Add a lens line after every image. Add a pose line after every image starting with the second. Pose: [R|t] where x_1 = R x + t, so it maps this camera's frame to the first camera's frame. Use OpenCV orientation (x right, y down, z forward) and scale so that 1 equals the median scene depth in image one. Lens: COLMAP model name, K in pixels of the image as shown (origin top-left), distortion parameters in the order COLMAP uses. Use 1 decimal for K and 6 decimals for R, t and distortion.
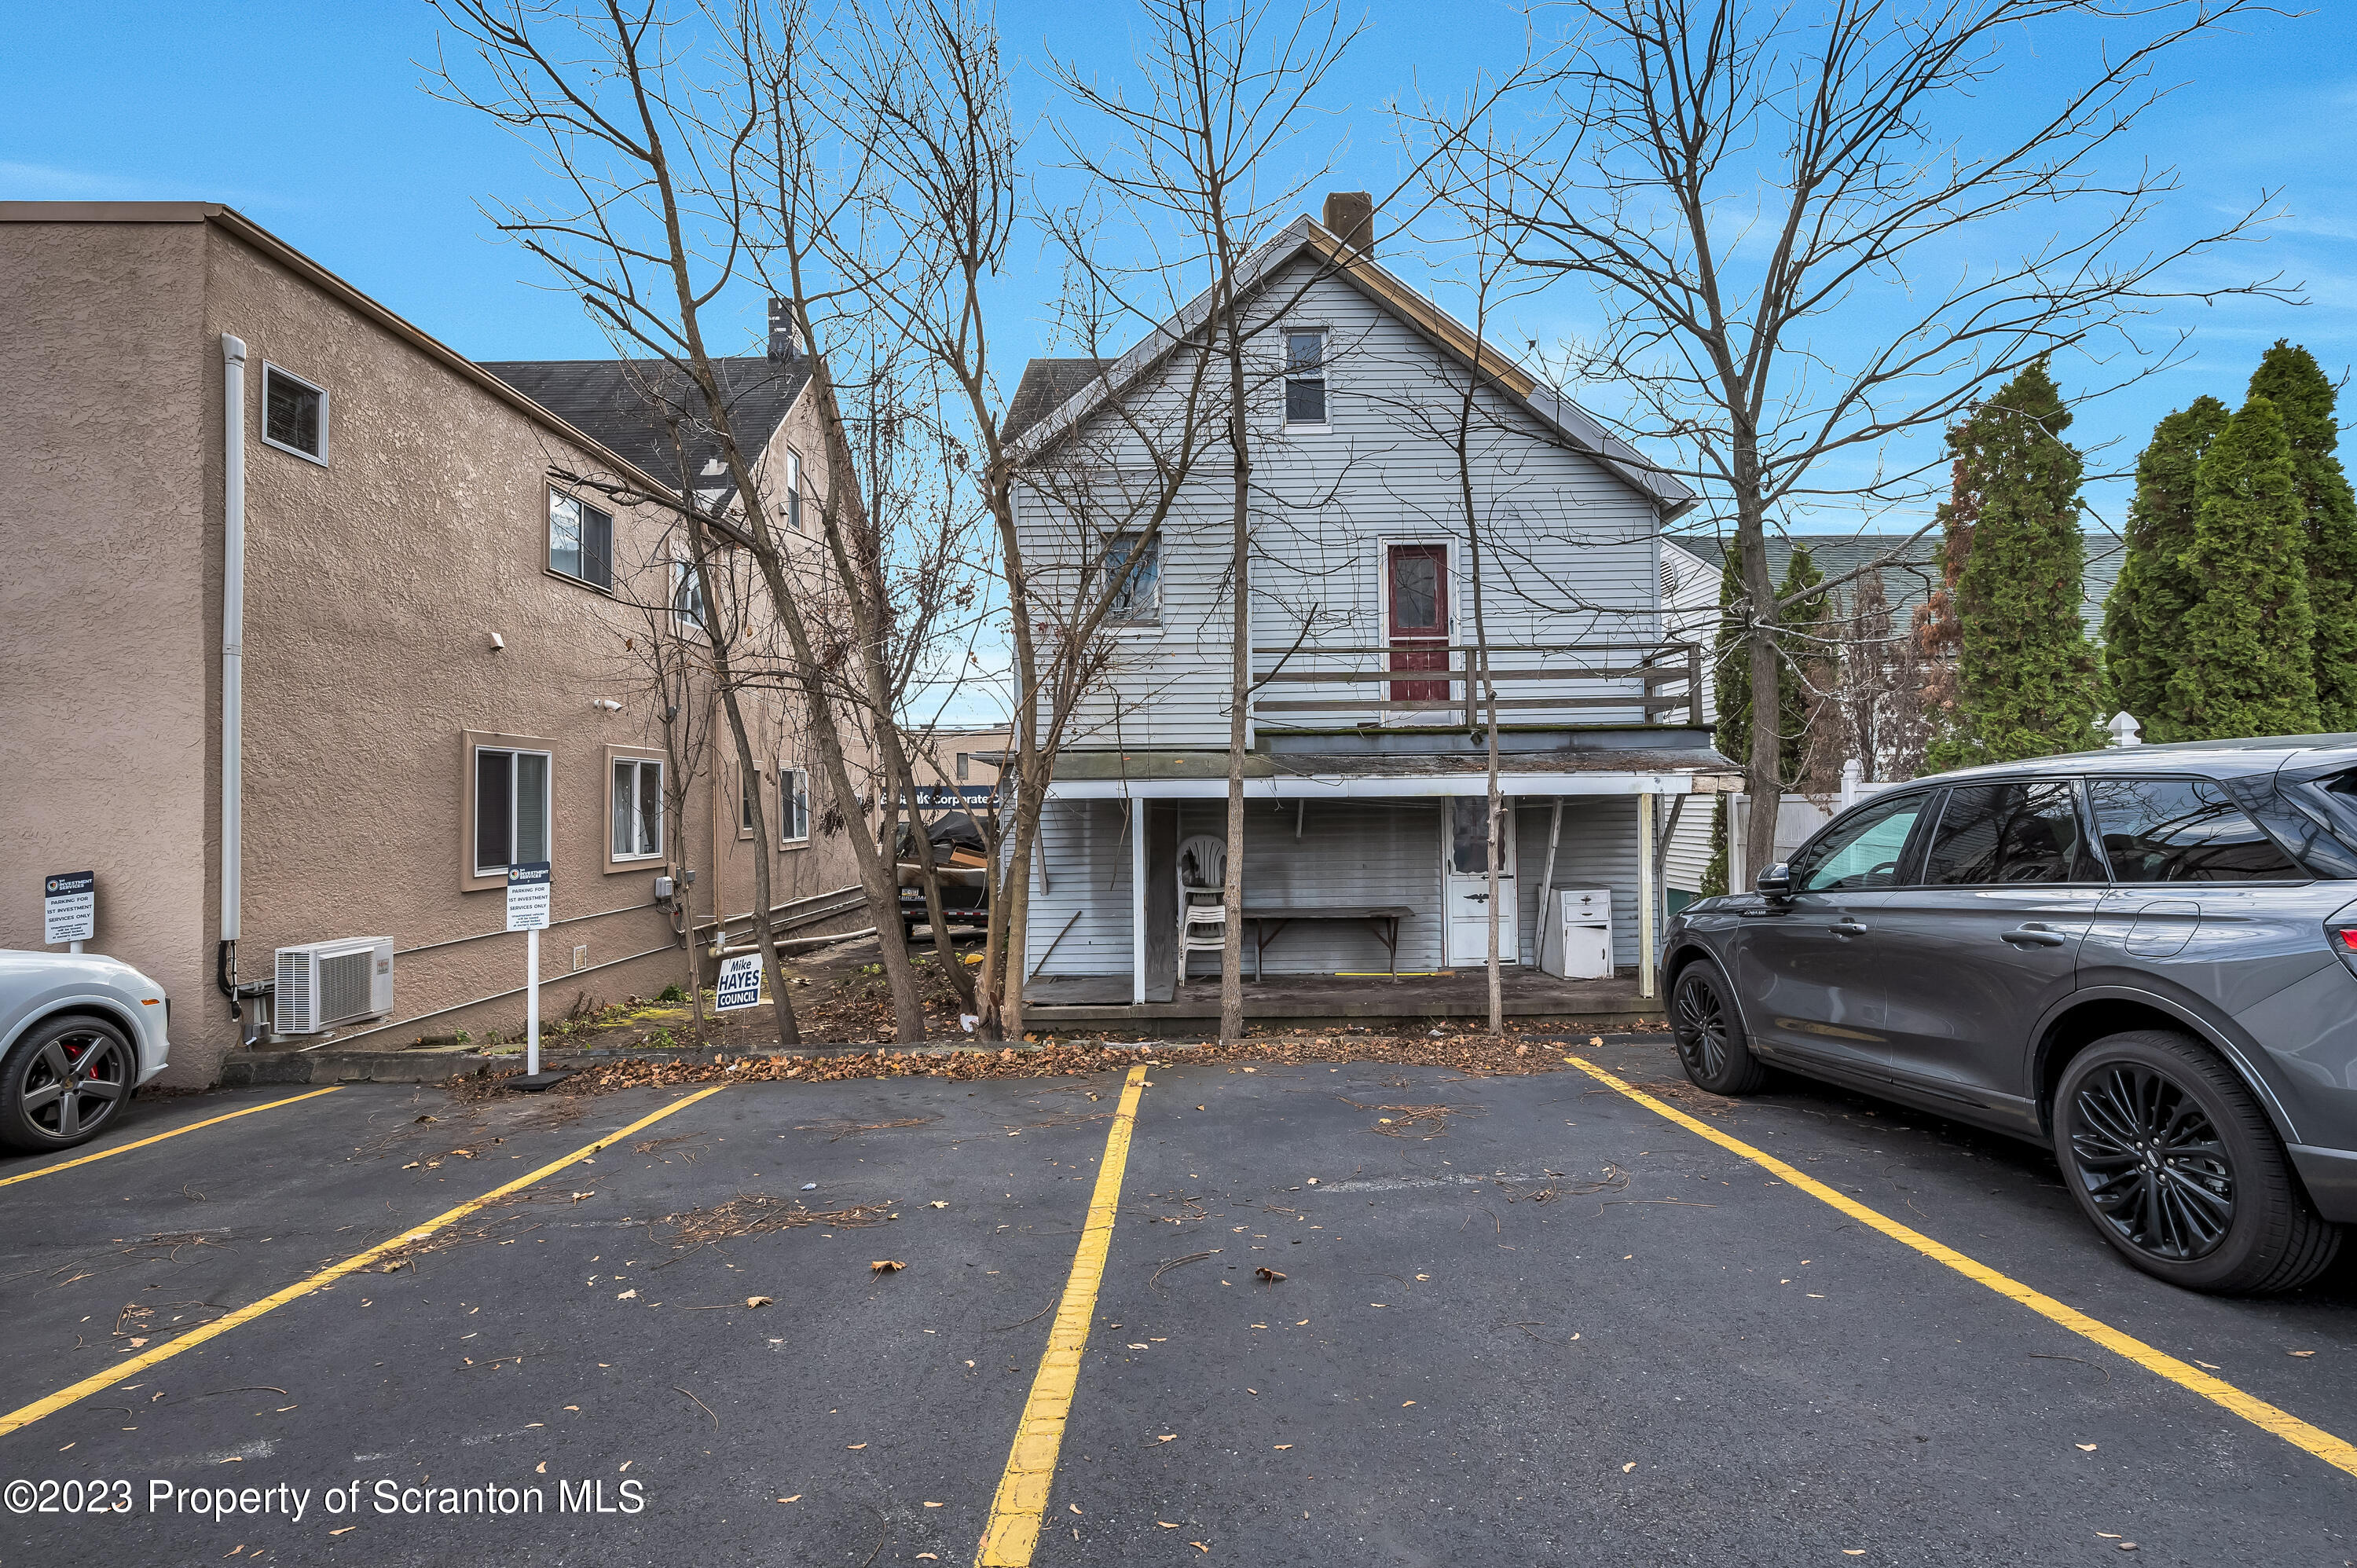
lens RADIAL K [[1095.1, 0, 1173.1], [0, 1095.1, 787.2], [0, 0, 1]] dist [0.000105, -0.000079]
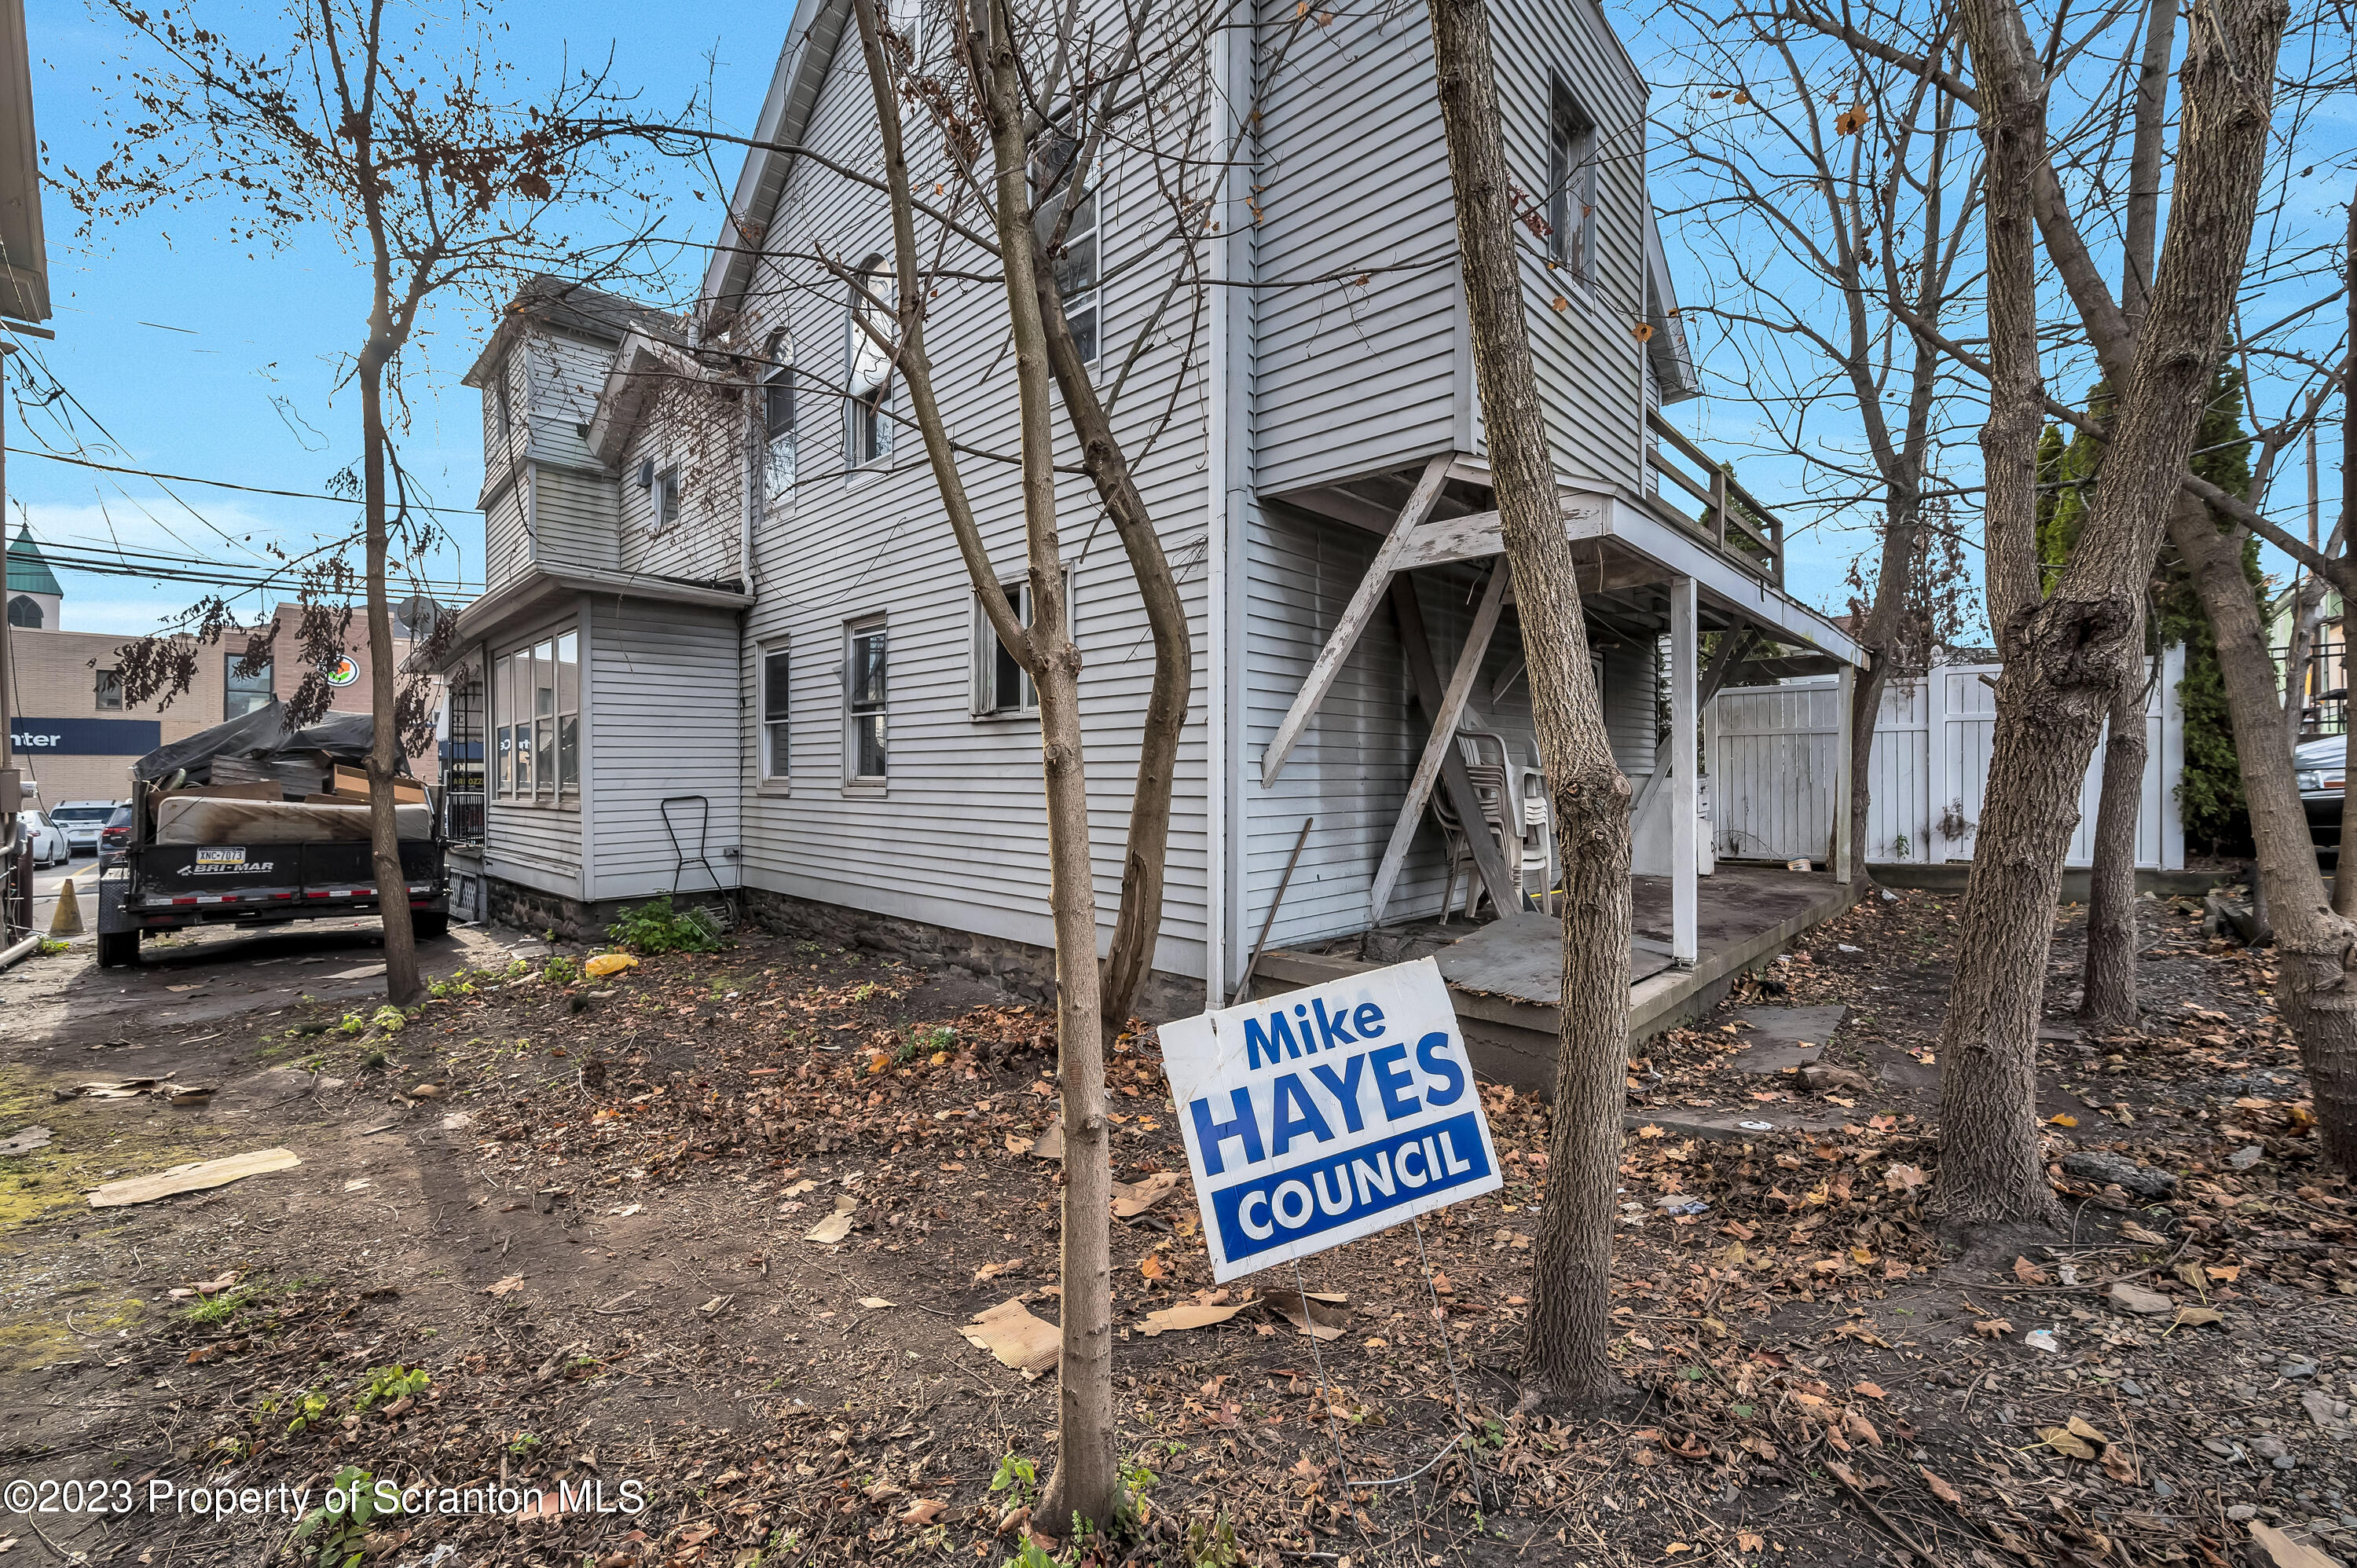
lens RADIAL K [[934.3, 0, 1180.1], [0, 934.3, 777.8], [0, 0, 1]] dist [0.001594, -0.000132]
pose [[0.692940, 0.008173, 0.720949, -0.460832], [-0.018628, 0.999805, 0.006570, 0.094296], [-0.720754, -0.017983, 0.692957, 0.752922]]
